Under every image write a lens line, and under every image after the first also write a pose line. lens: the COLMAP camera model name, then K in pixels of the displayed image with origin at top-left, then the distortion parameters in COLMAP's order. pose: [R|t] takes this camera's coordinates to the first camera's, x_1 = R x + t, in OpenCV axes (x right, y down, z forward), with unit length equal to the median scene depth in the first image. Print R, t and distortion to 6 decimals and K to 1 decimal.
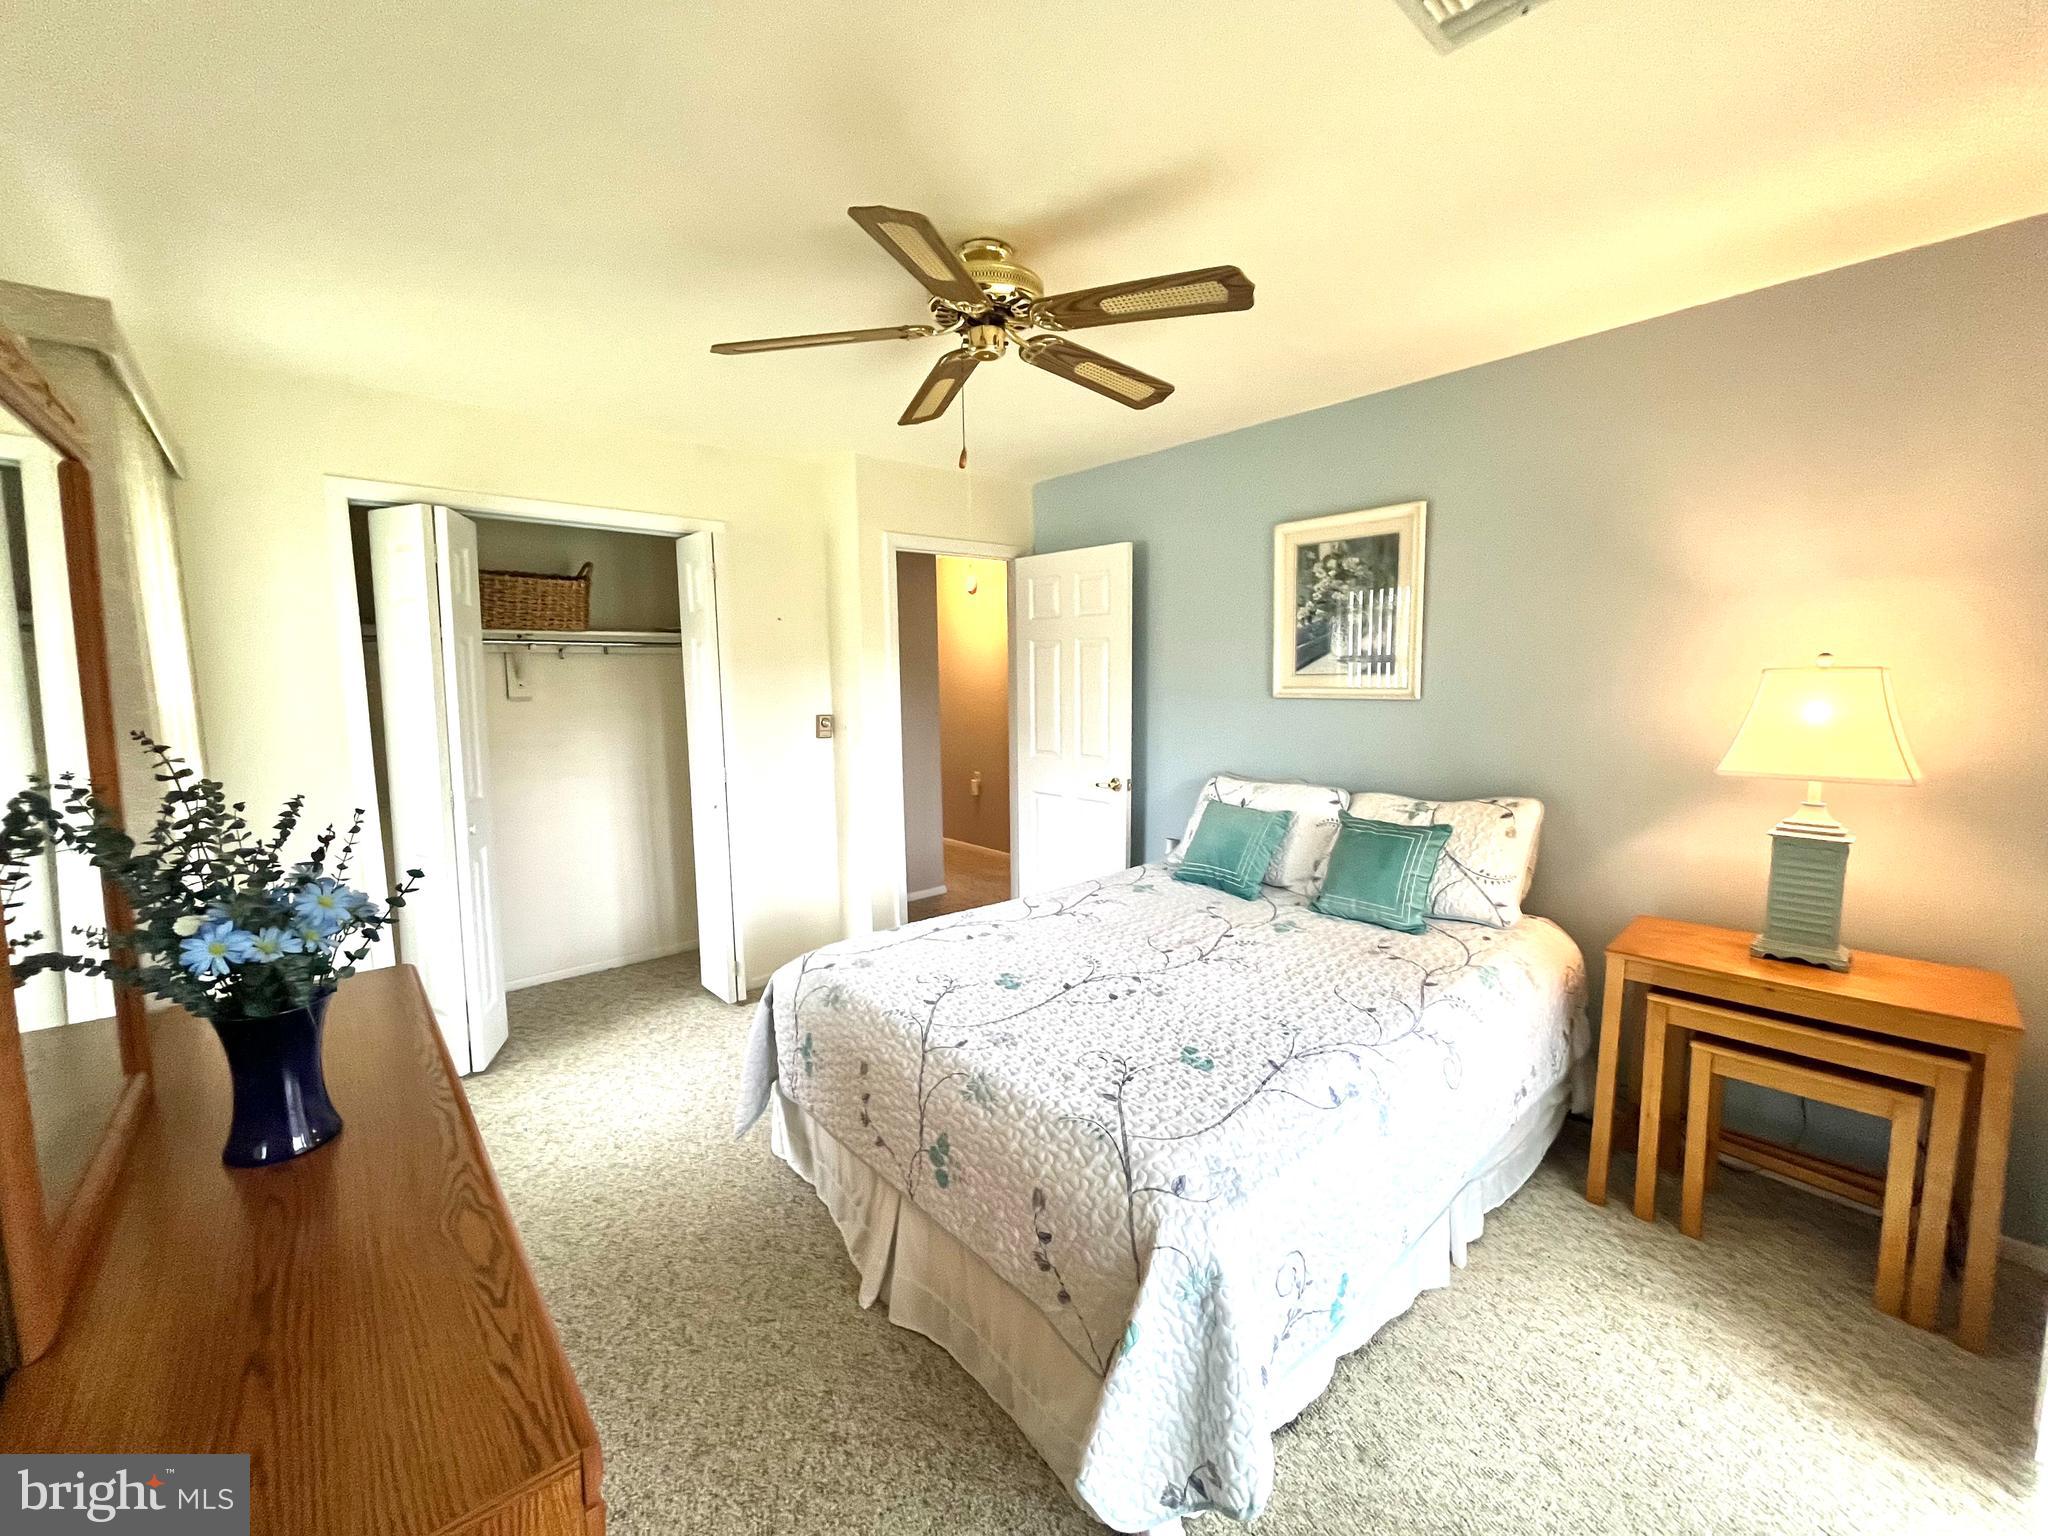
lens RADIAL K [[821.2, 0, 1027.4], [0, 821.2, 768.0], [0, 0, 1]] dist [-0.002280, -0.000546]
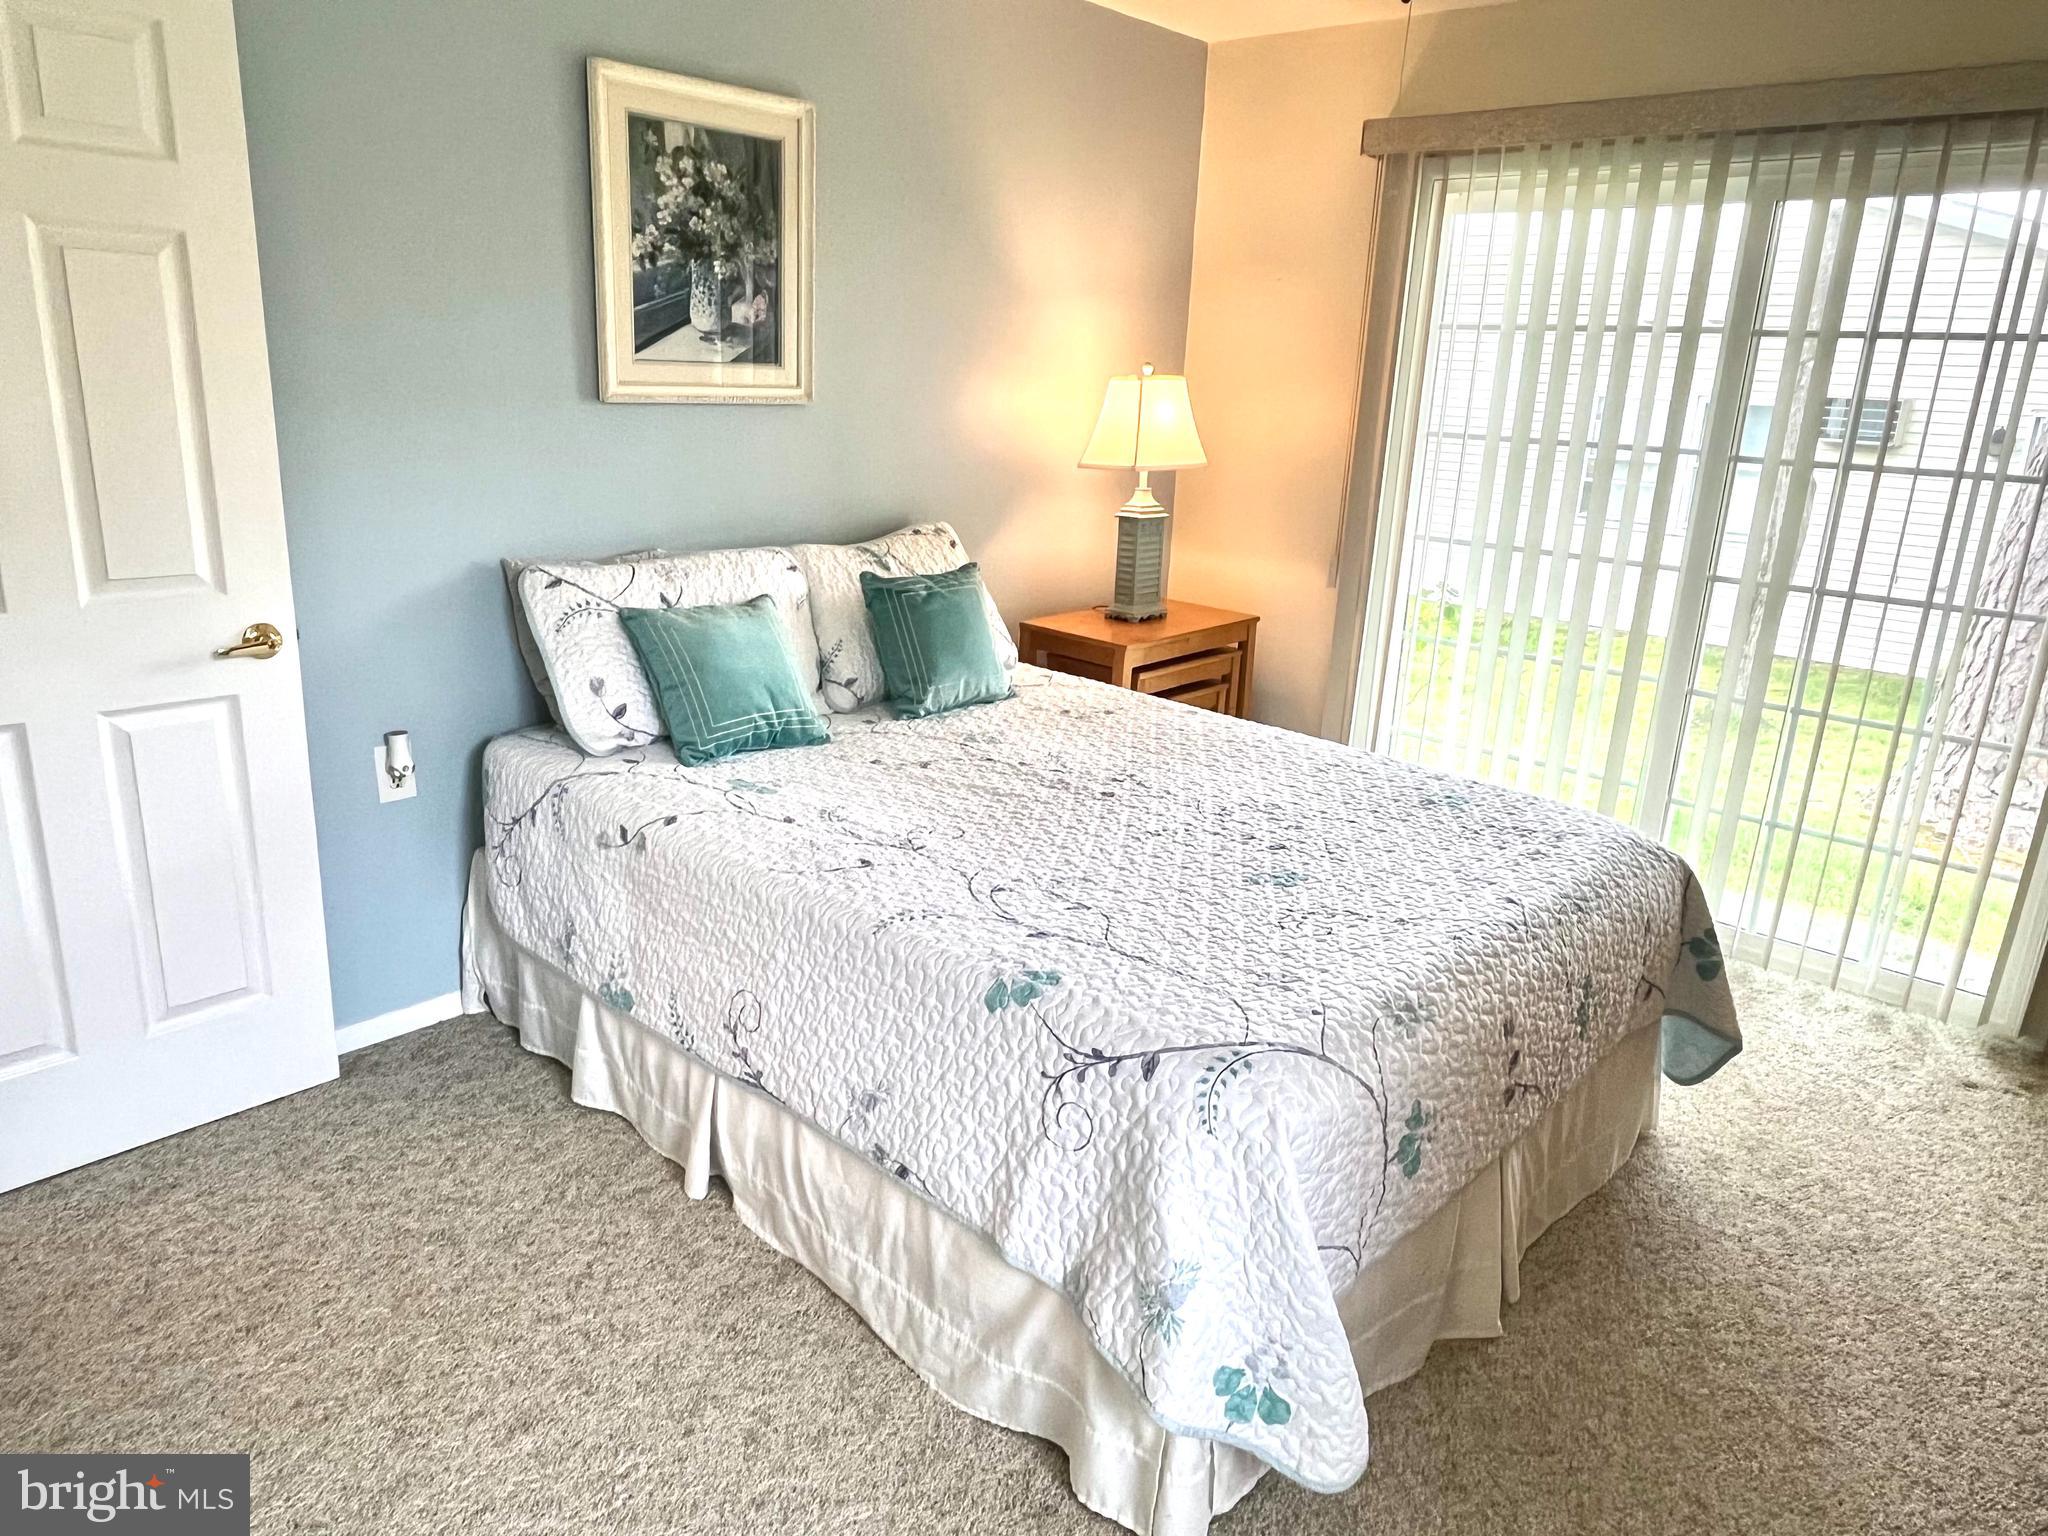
lens RADIAL K [[1341.5, 0, 1021.2], [0, 1341.5, 752.5], [0, 0, 1]] dist [-0.002202, 0.000360]
pose [[-0.110735, -0.269017, 0.956748, -0.670079], [0.070209, 0.958146, 0.277536, -0.096215], [-0.991367, 0.097905, -0.087213, 0.881140]]
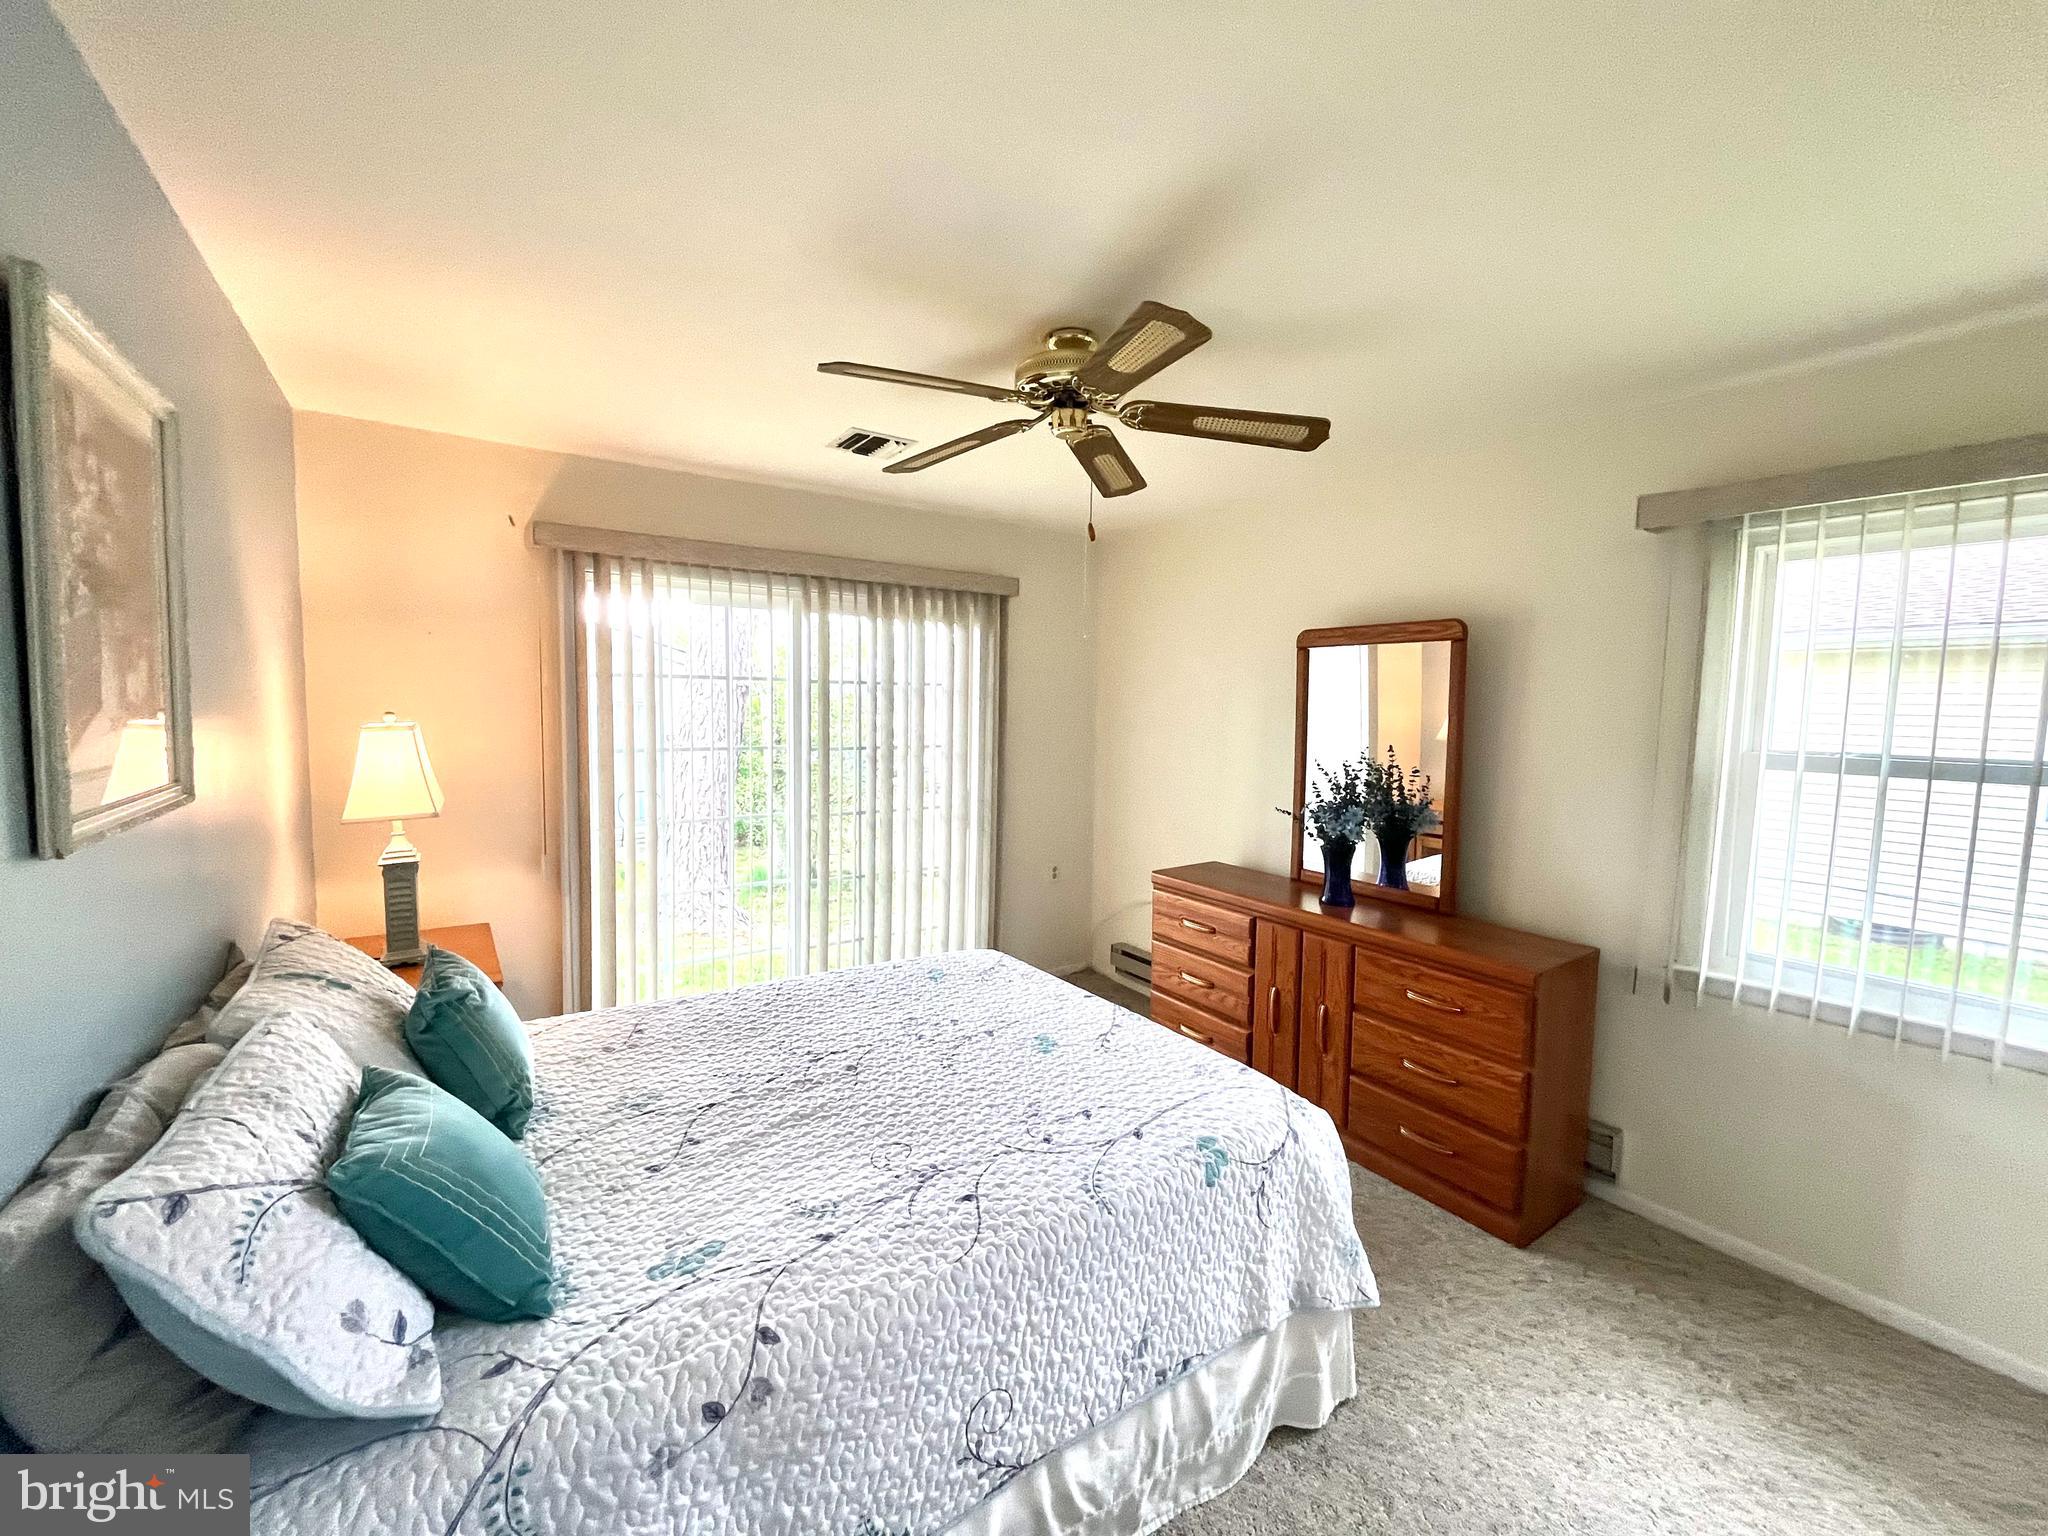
lens RADIAL K [[822.6, 0, 1026.9], [0, 822.6, 765.1], [0, 0, 1]] dist [-0.003475, -0.000103]
pose [[-0.993772, -0.012402, 0.110736, -0.074678], [0.008704, 0.982111, 0.188100, -0.181691], [-0.111088, 0.187893, -0.975887, 1.319478]]
